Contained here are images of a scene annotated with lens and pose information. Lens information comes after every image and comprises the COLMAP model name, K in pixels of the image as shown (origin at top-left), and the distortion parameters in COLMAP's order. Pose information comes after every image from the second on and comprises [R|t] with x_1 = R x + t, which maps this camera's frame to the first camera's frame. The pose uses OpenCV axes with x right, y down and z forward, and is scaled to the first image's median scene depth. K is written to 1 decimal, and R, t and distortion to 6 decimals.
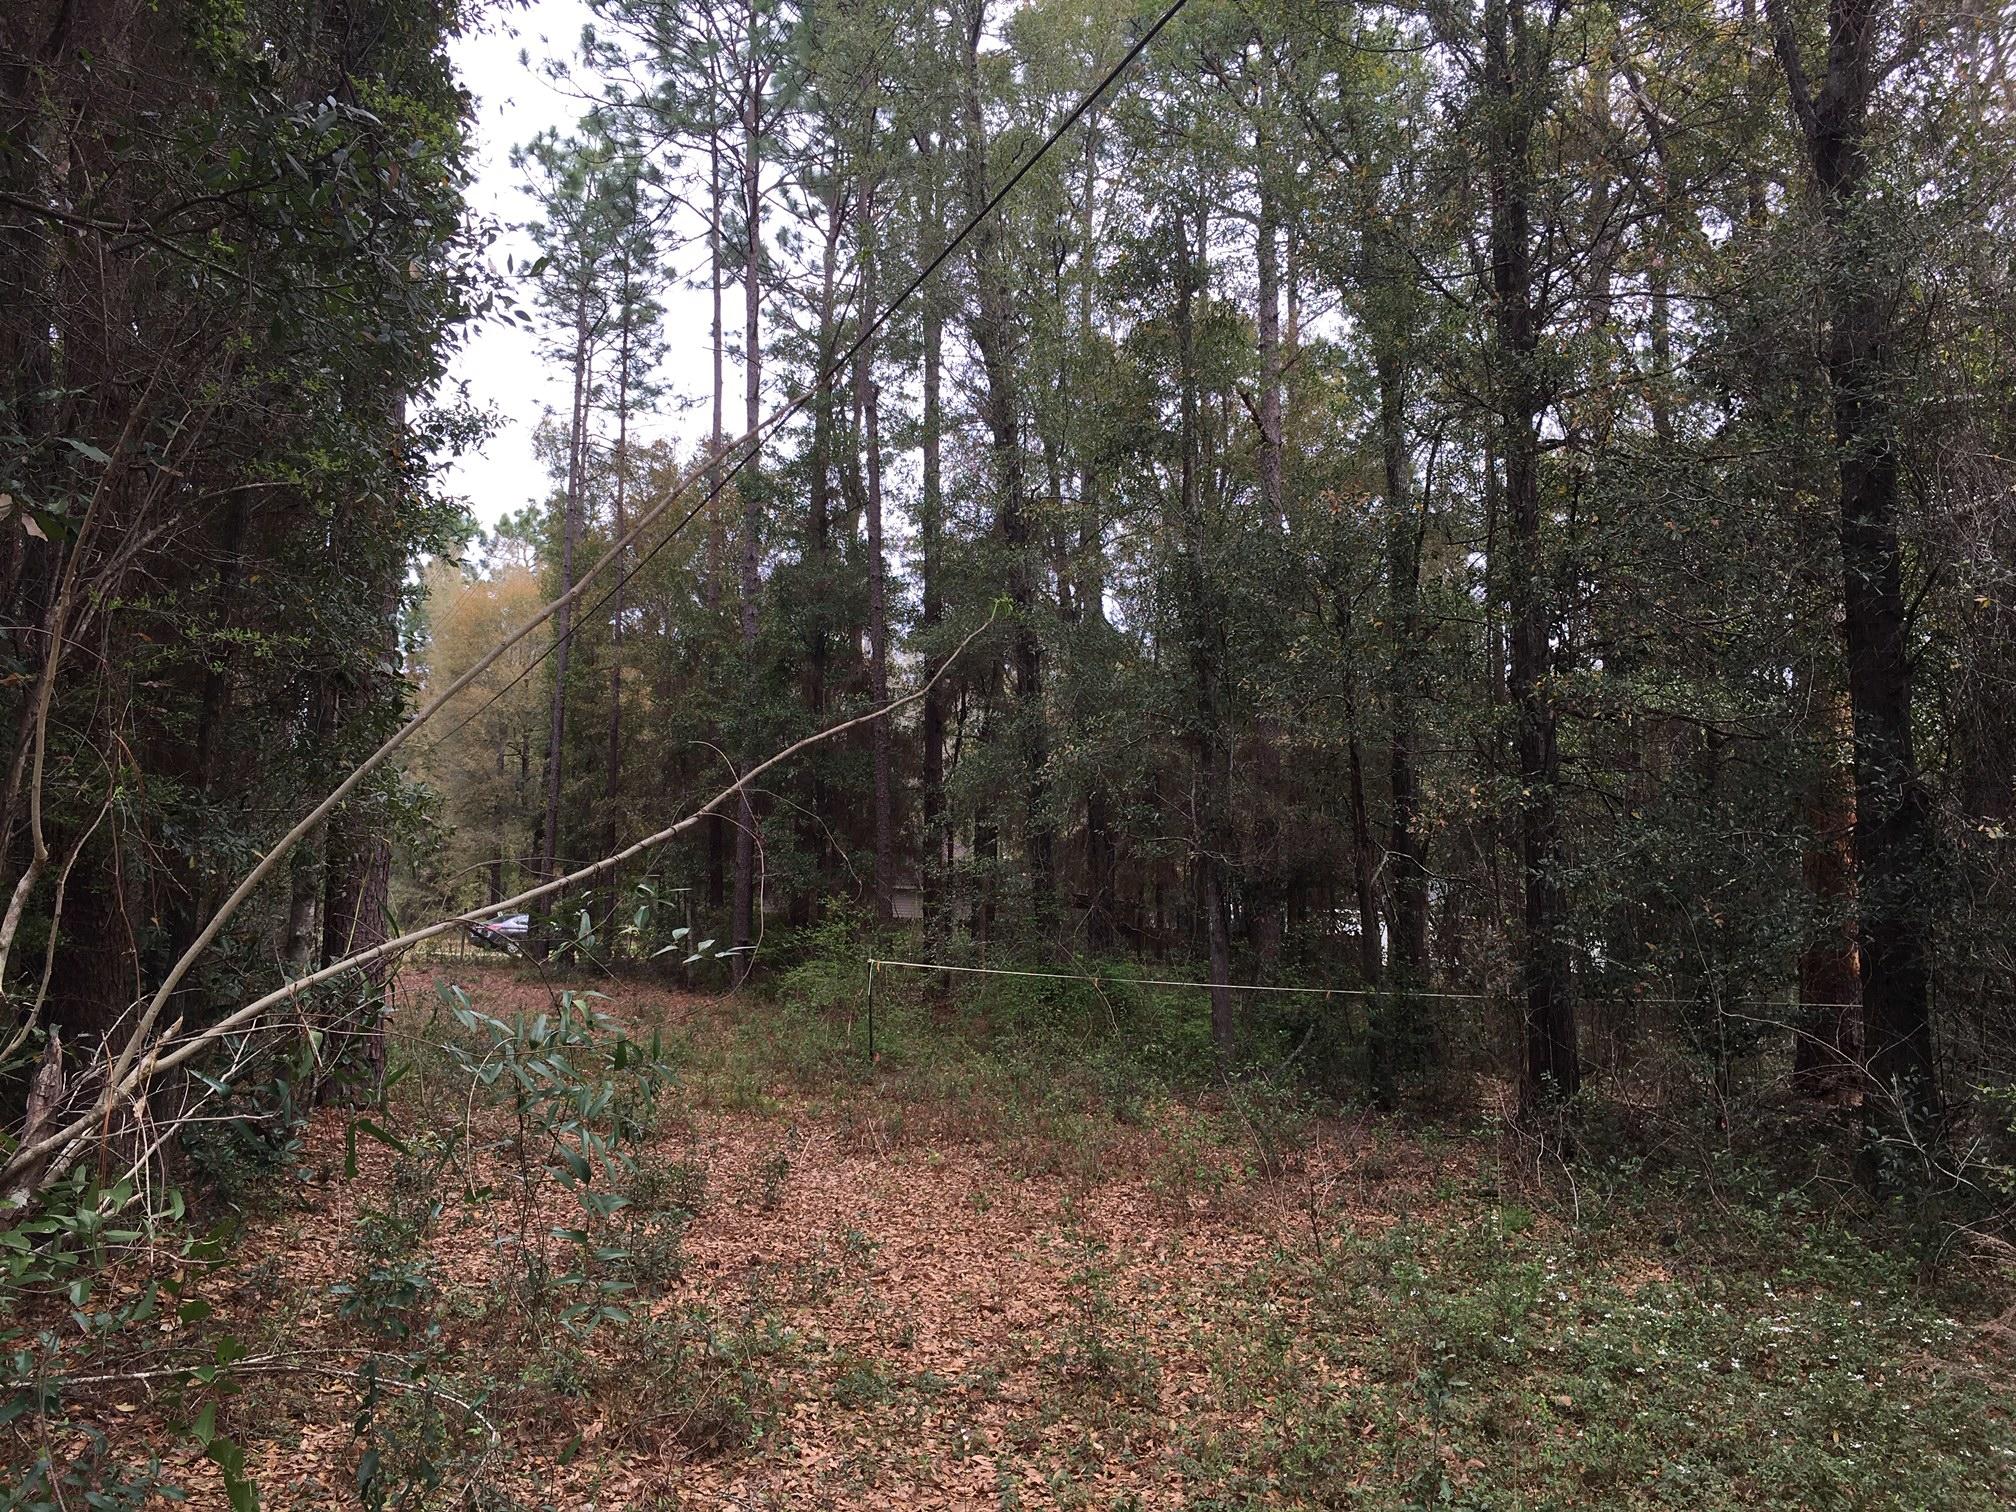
lens RADIAL K [[1769.4, 0, 977.2], [0, 1769.4, 722.7], [0, 0, 1]] dist [0.060594, -0.096372]
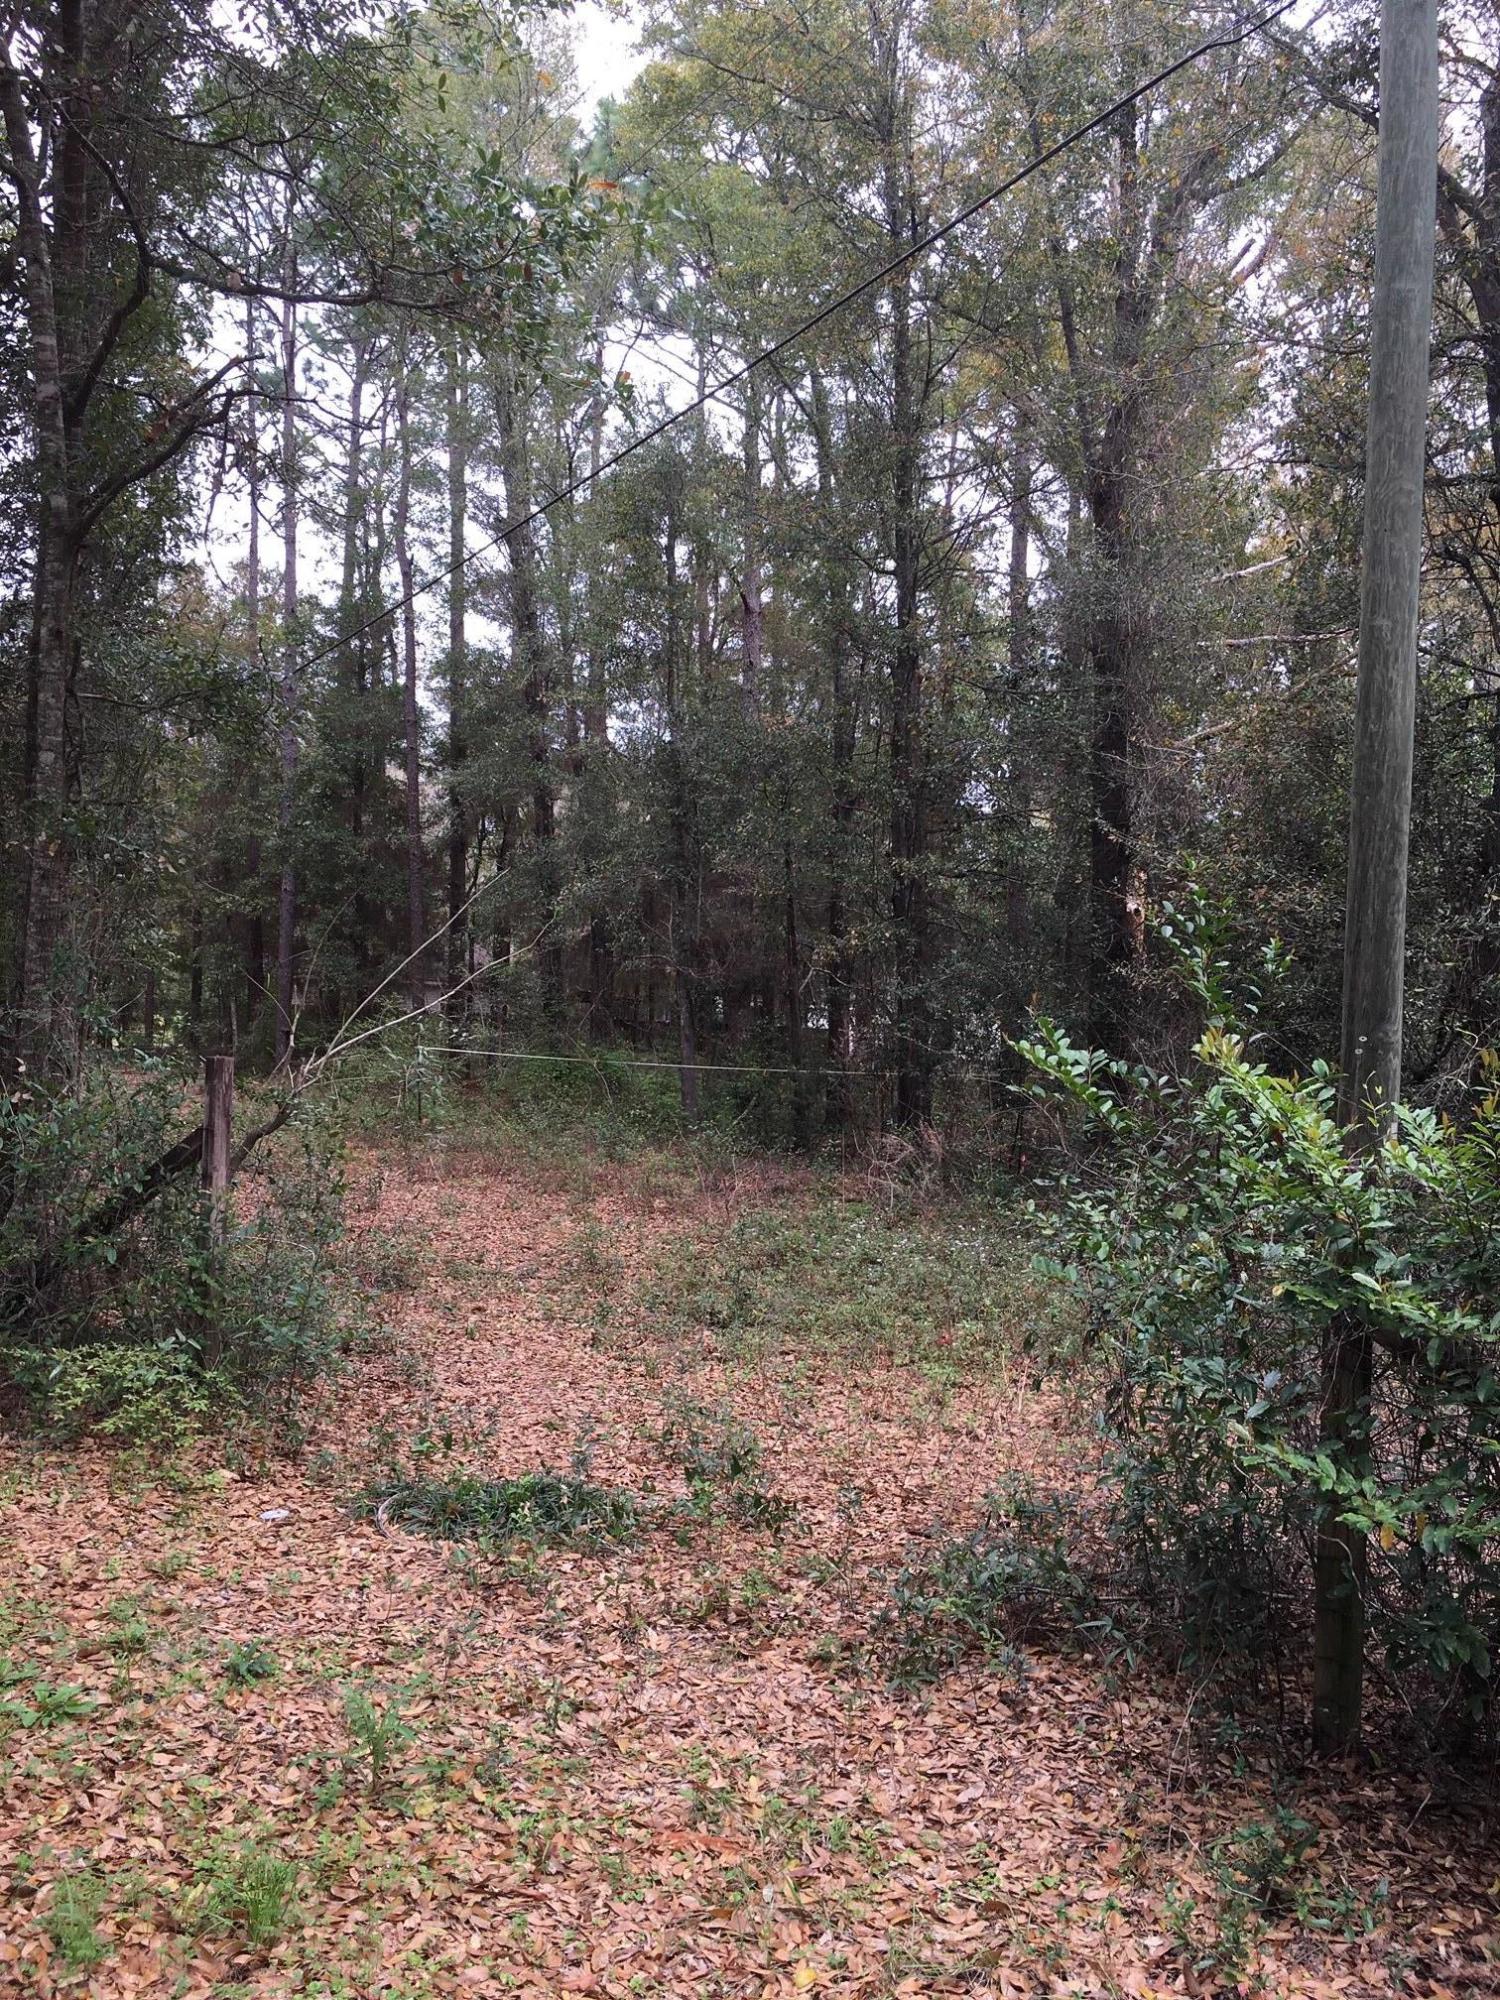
lens RADIAL K [[1755.4, 0, 750.0], [0, 1755.4, 1000.0], [0, 0, 1]] dist [0.060594, -0.096372]
pose [[0.988259, 0.009004, 0.152525, -0.020185], [-0.024856, 0.994438, 0.102346, -0.039997], [-0.150756, -0.104936, 0.982986, -0.319265]]
